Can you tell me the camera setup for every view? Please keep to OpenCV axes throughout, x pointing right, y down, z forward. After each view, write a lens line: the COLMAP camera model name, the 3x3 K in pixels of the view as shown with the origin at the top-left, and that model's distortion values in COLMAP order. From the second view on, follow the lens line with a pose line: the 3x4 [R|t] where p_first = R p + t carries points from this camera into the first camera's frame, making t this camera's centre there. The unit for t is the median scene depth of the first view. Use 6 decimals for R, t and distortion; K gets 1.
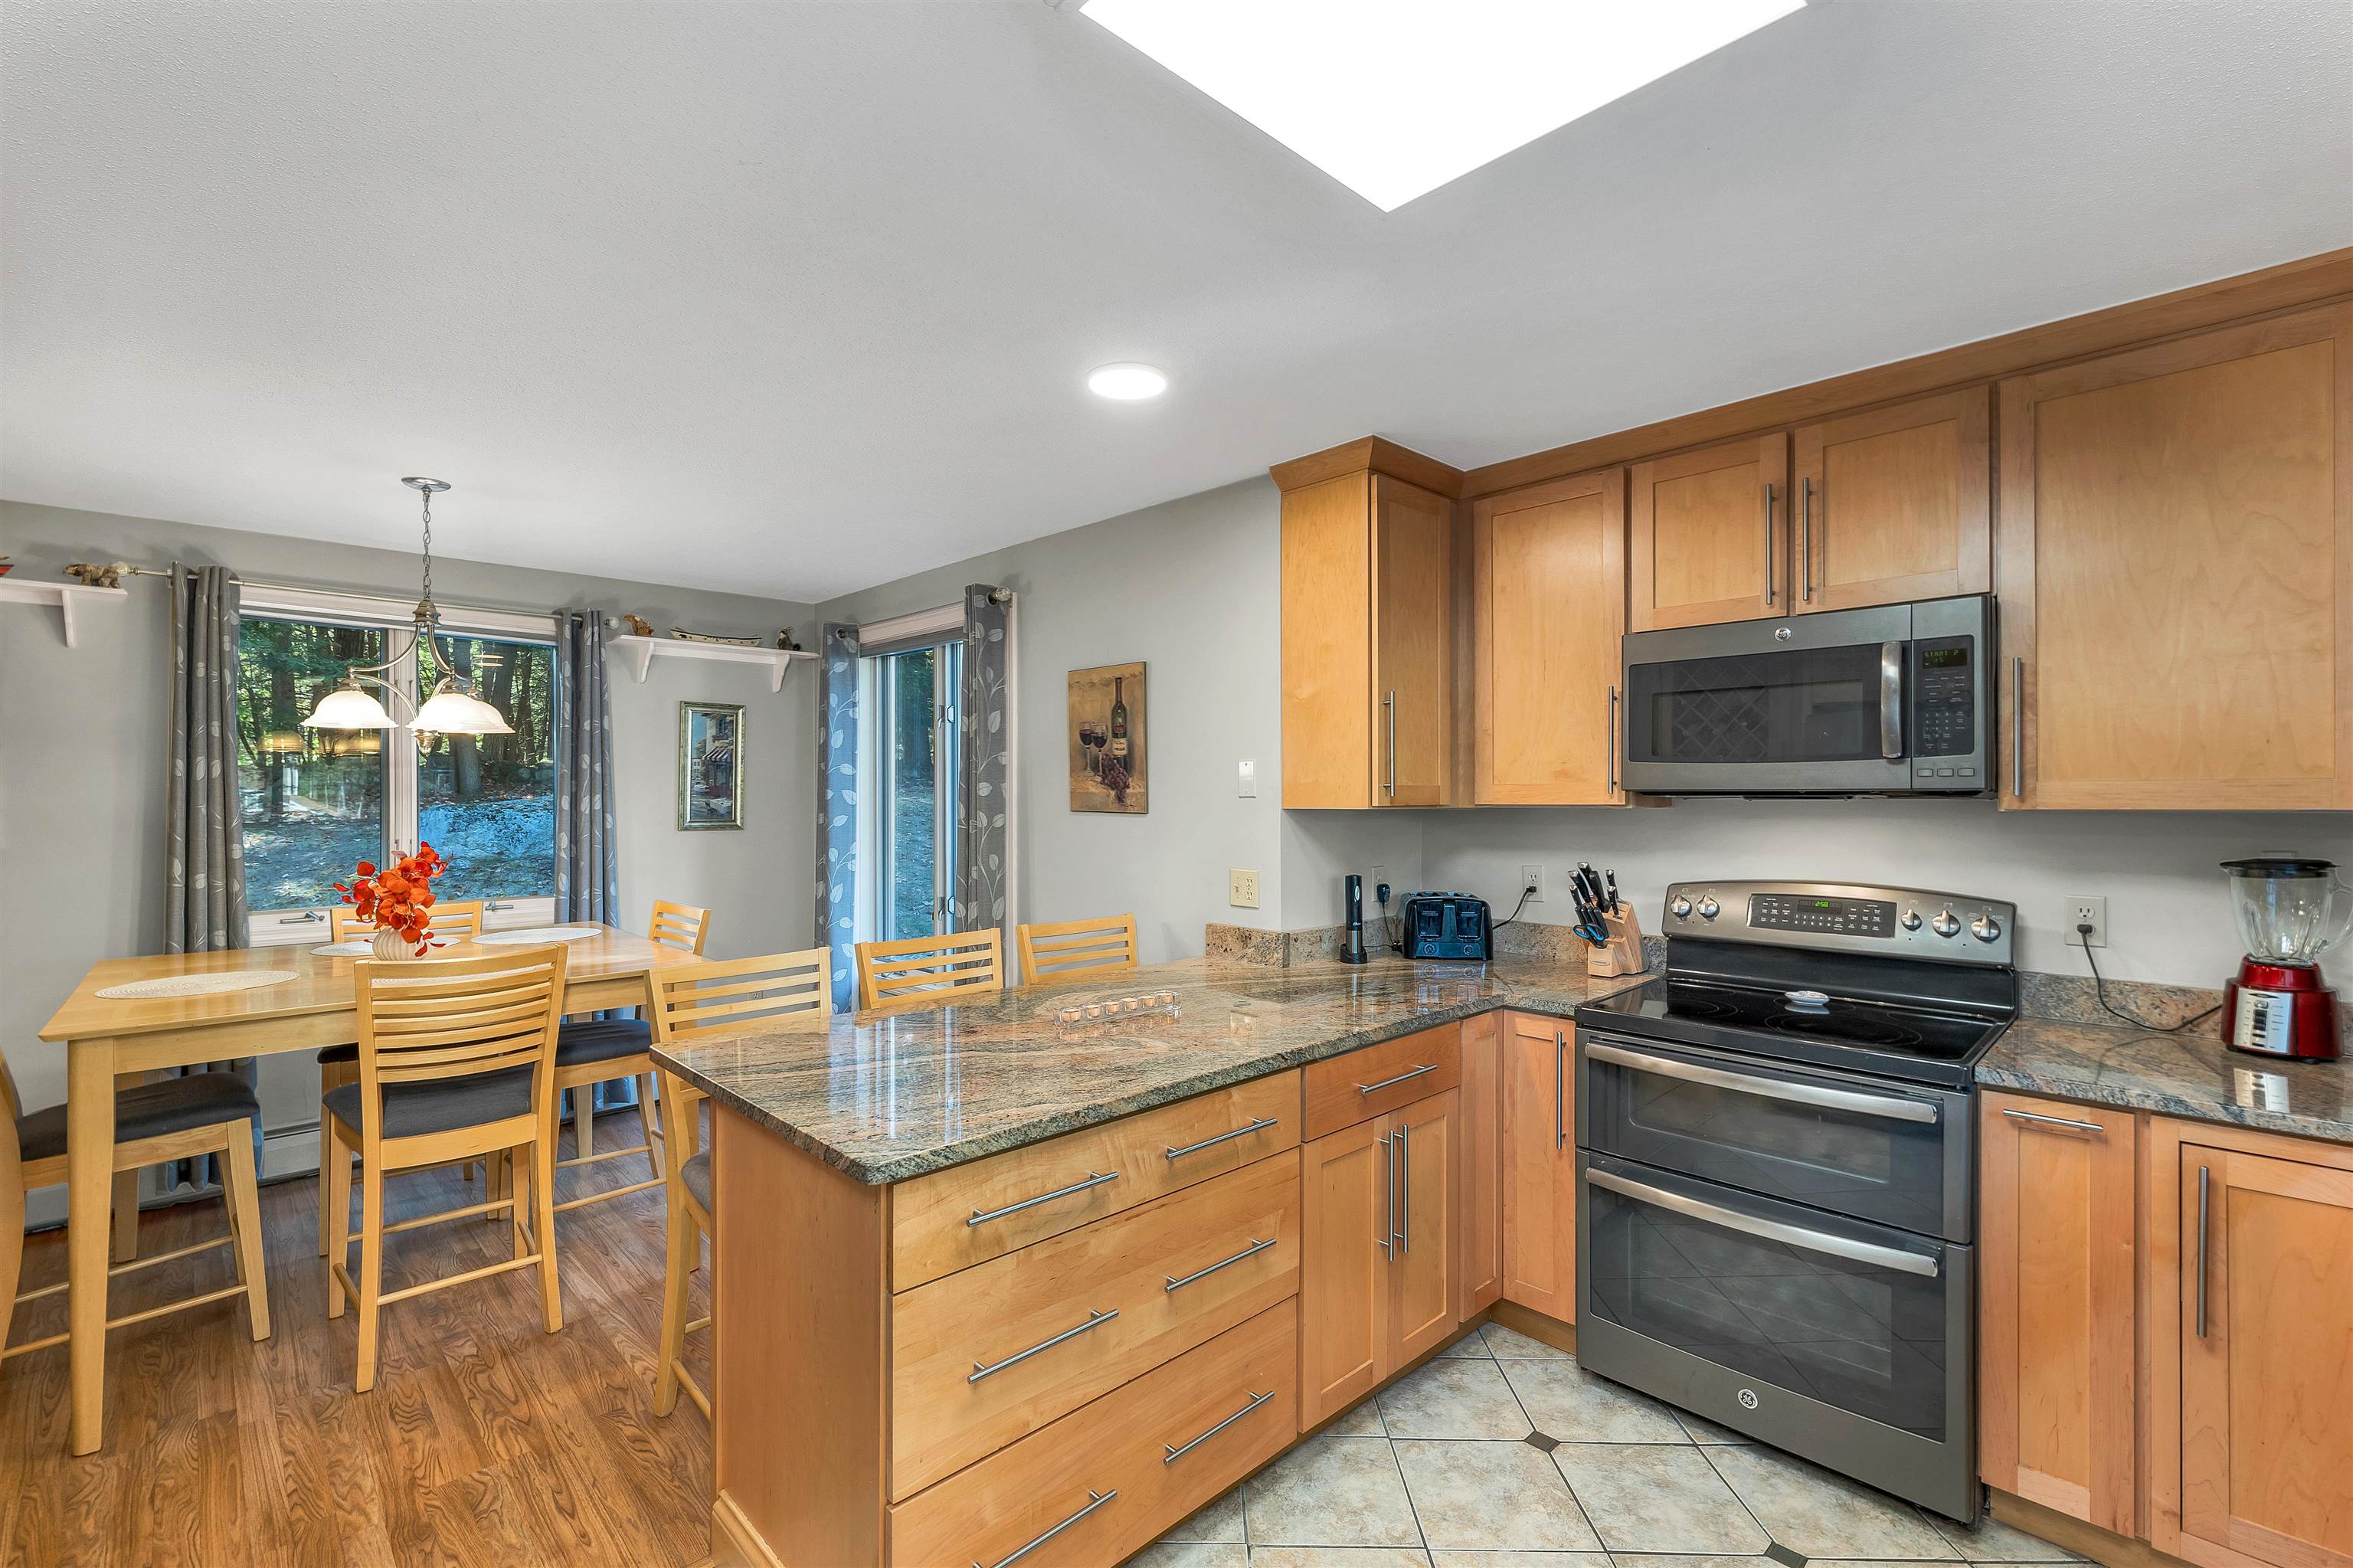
lens RADIAL K [[1017.5, 0, 1187.0], [0, 1017.5, 793.4], [0, 0, 1]] dist [0.002065, -0.000721]
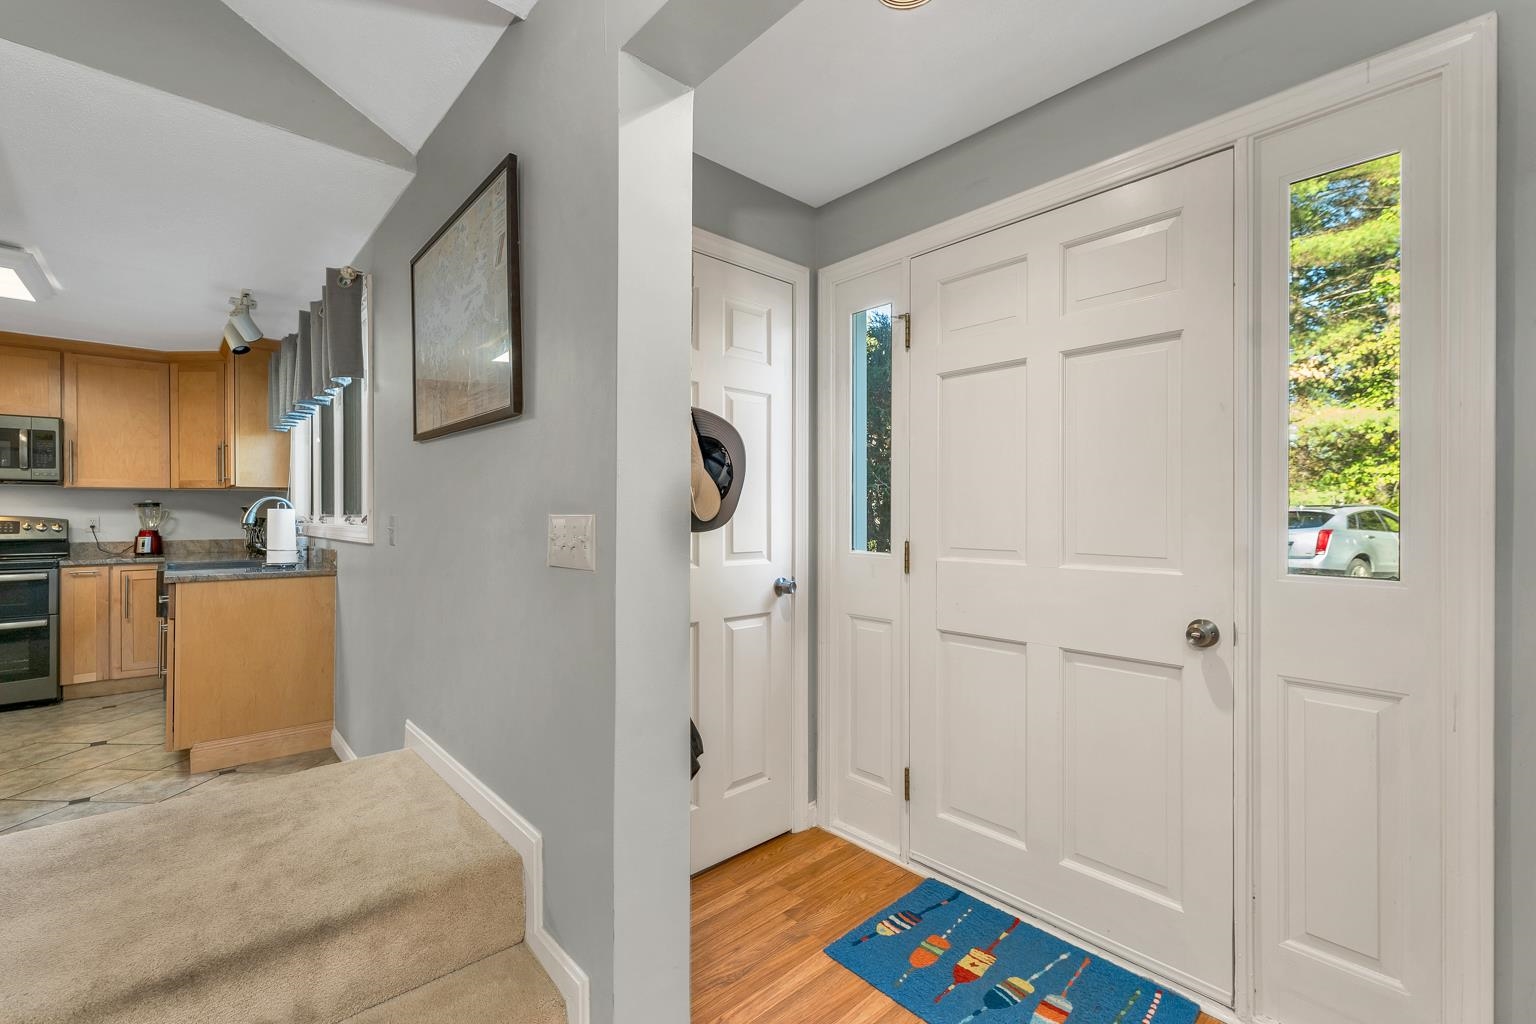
lens RADIAL K [[664.2, 0, 768.9], [0, 664.2, 516.3], [0, 0, 1]] dist [0.002065, -0.000721]
pose [[0.040355, 0.000212, 0.999185, -1.152293], [0.000700, 1.000000, -0.000240, 0.106967], [-0.999185, 0.000709, 0.040355, -1.241302]]
